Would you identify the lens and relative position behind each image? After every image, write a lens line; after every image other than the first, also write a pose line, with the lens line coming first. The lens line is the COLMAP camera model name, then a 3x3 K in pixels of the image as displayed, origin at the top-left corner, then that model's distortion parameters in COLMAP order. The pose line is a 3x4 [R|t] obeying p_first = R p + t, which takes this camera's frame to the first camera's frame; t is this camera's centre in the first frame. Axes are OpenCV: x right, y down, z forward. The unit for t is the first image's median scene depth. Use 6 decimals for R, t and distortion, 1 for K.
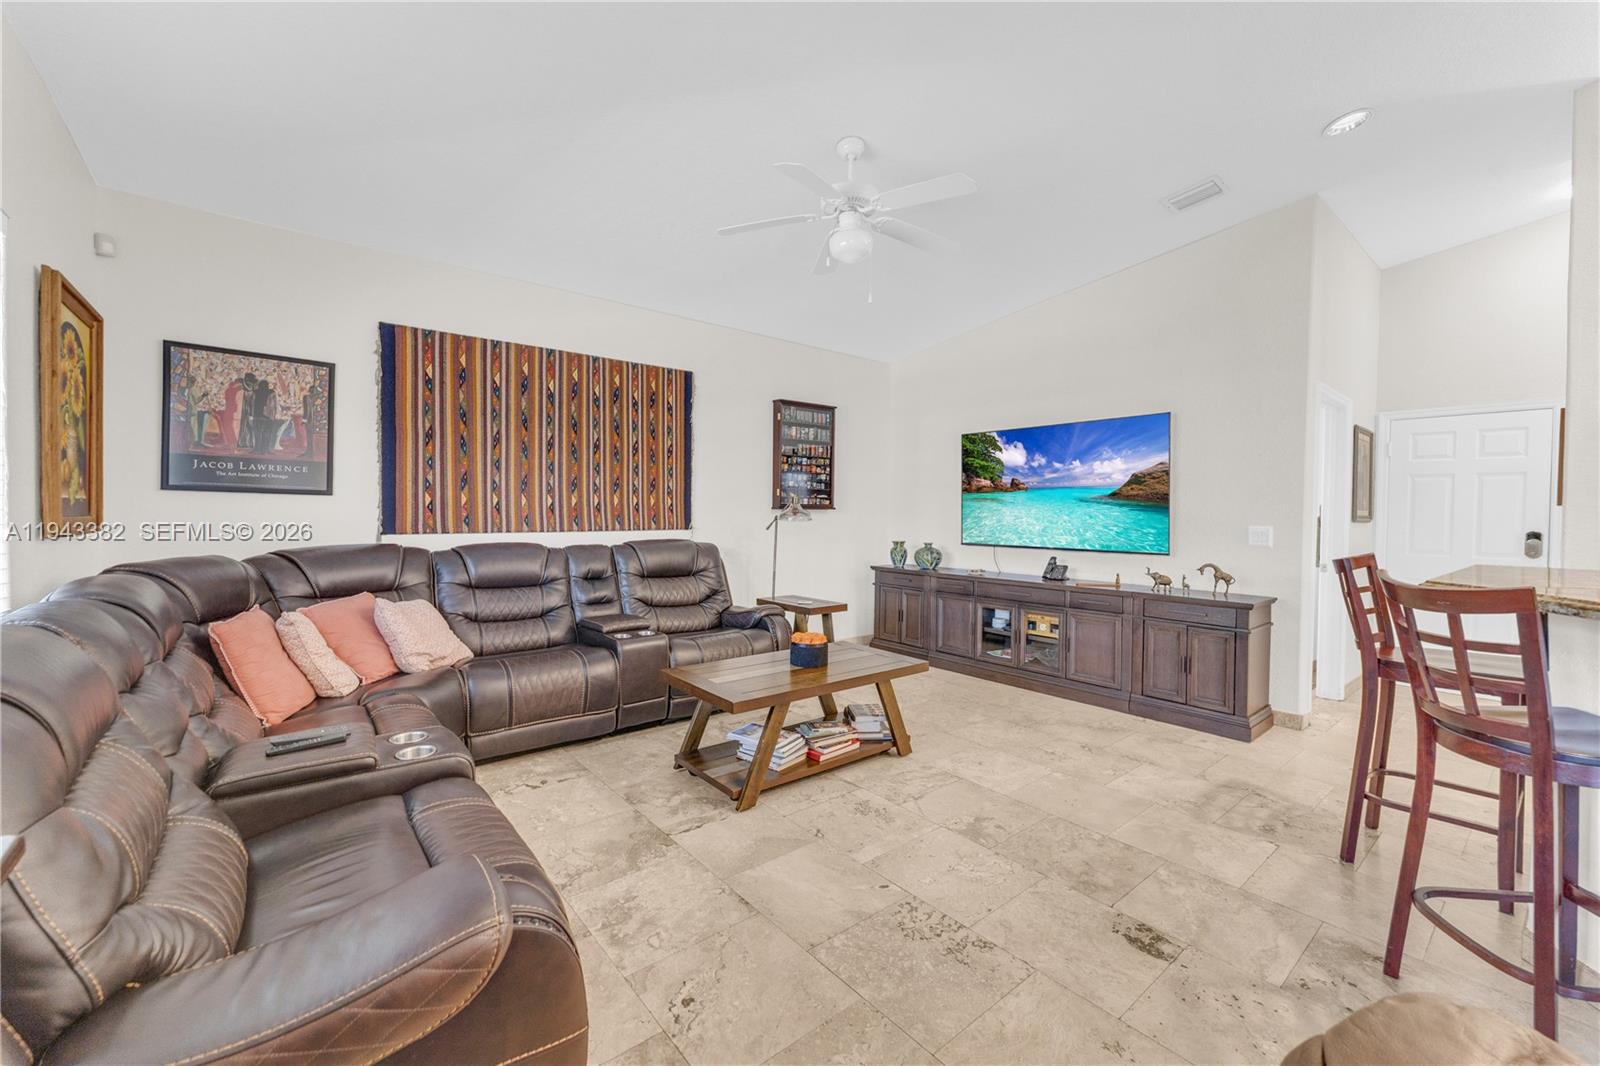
lens RADIAL K [[649.7, 0, 802.4], [0, 649.7, 518.4], [0, 0, 1]] dist [0.002735, -0.001406]
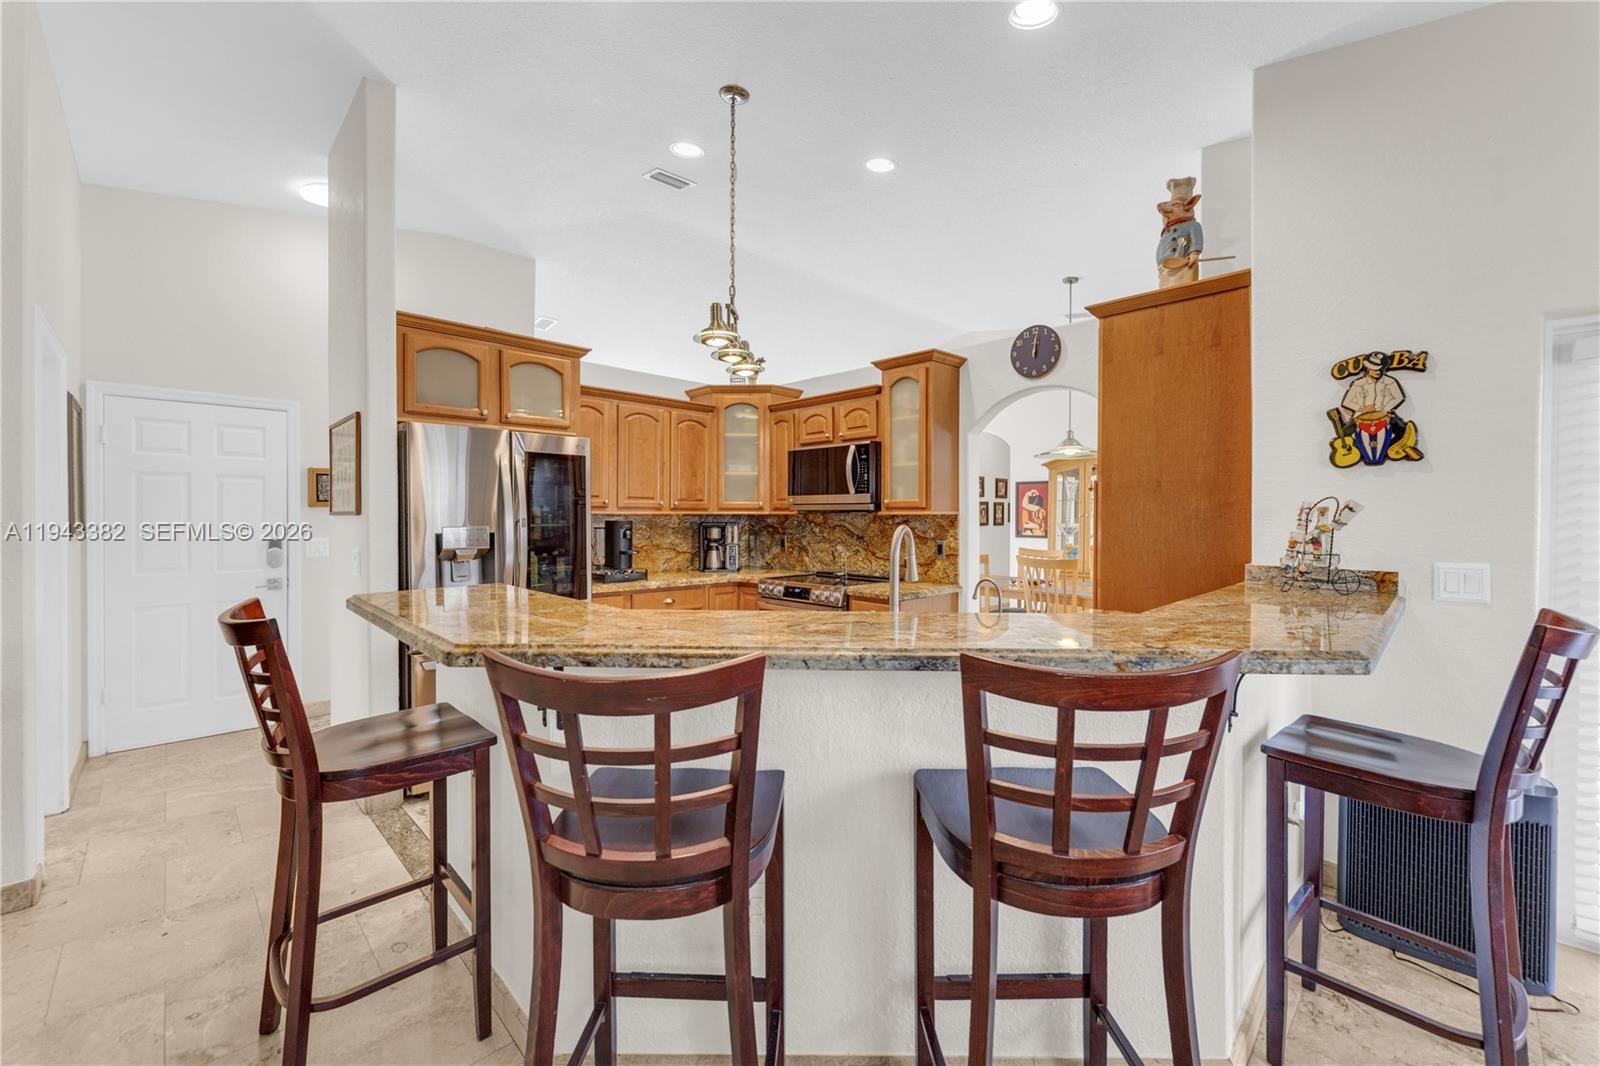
lens RADIAL K [[649.7, 0, 791.8], [0, 649.7, 520.0], [0, 0, 1]] dist [0.002735, -0.001406]
pose [[-0.073120, -0.016971, 0.997179, 0.133543], [0.011791, 0.999771, 0.017880, -0.016027], [-0.997253, 0.013065, -0.072904, 0.323236]]
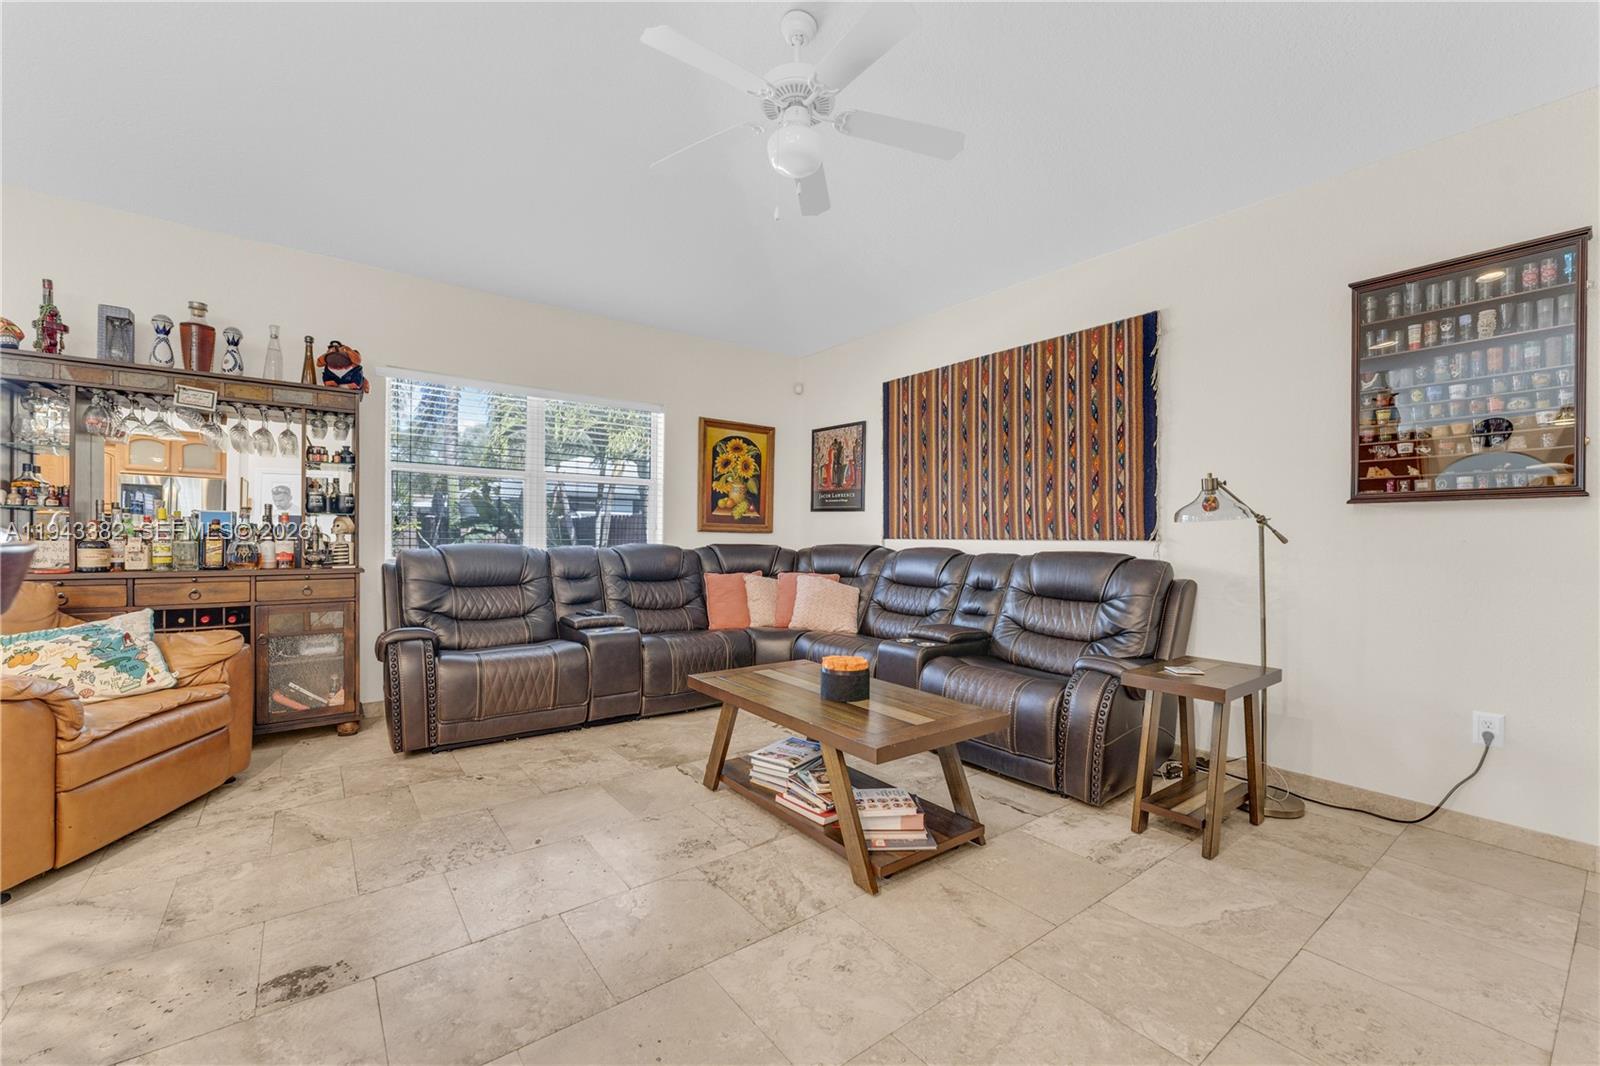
lens RADIAL K [[649.7, 0, 794.6], [0, 649.7, 538.4], [0, 0, 1]] dist [0.002735, -0.001406]
pose [[-0.046201, -0.009123, -0.998891, 0.590780], [-0.025294, 0.999648, -0.007960, 0.032845], [0.998612, 0.024899, -0.046416, 0.731455]]
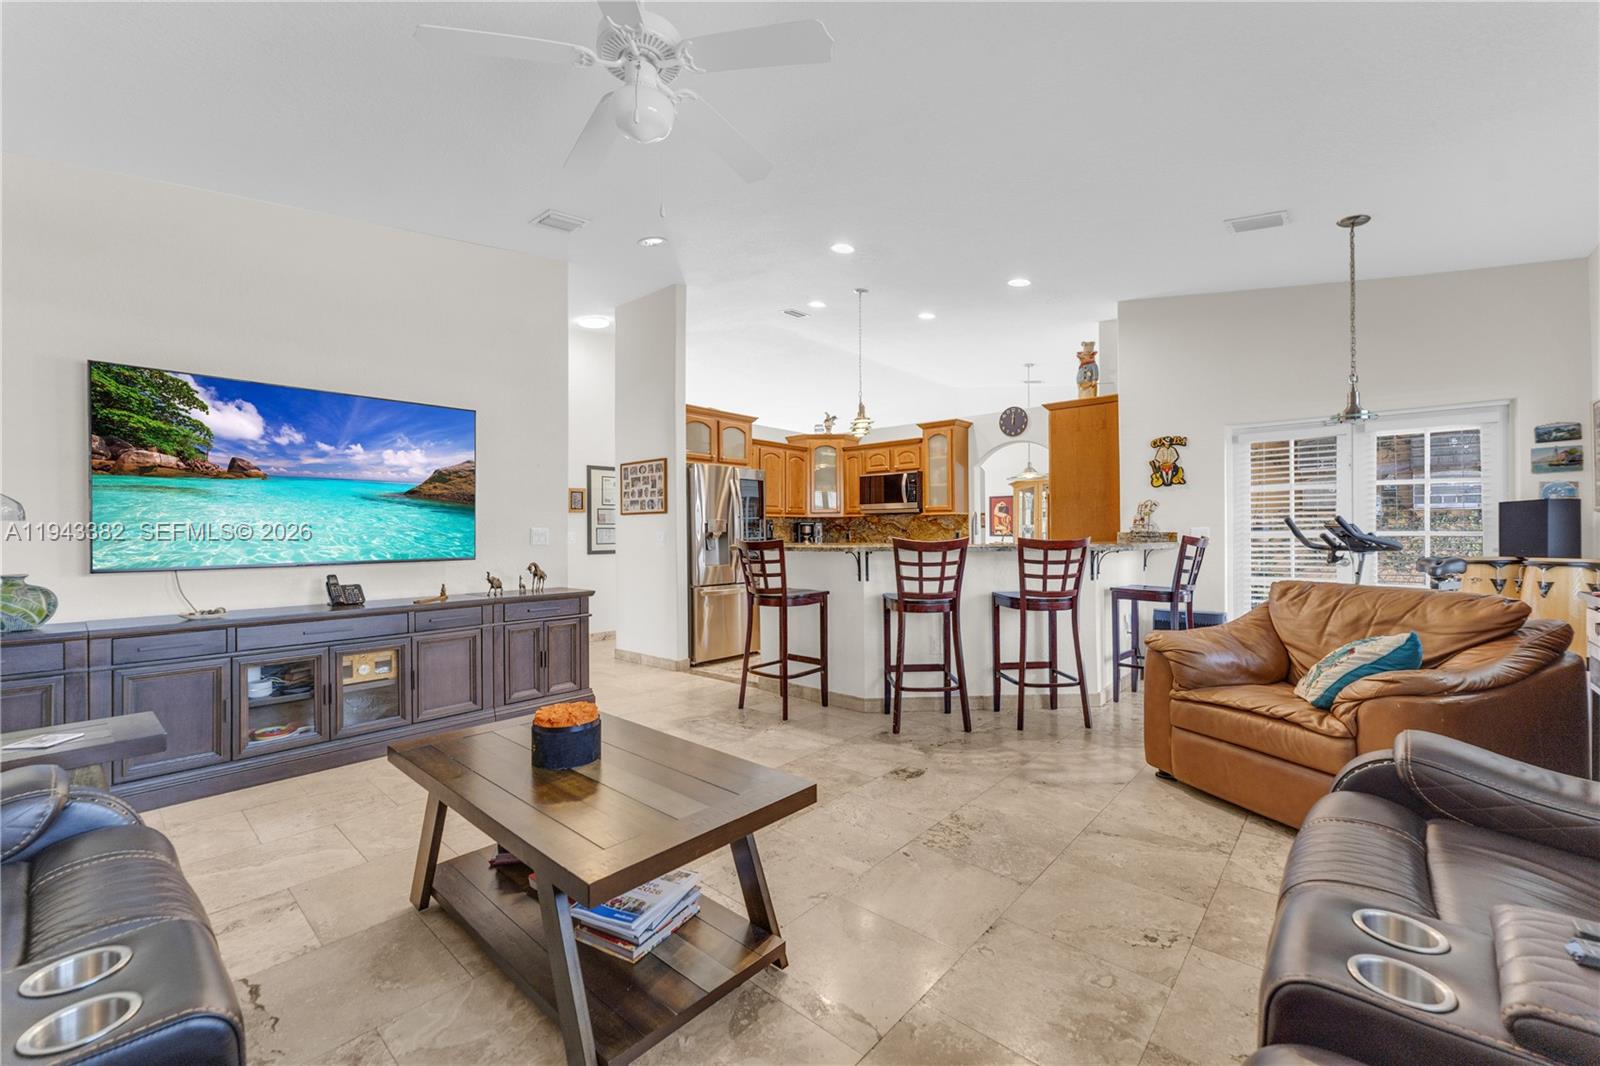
lens RADIAL K [[649.7, 0, 792.2], [0, 649.7, 529.8], [0, 0, 1]] dist [0.002735, -0.001406]
pose [[-0.144508, -0.002905, 0.989499, -0.445247], [0.017213, 0.999837, 0.005449, 0.016131], [-0.989354, 0.017819, -0.144434, 0.664327]]
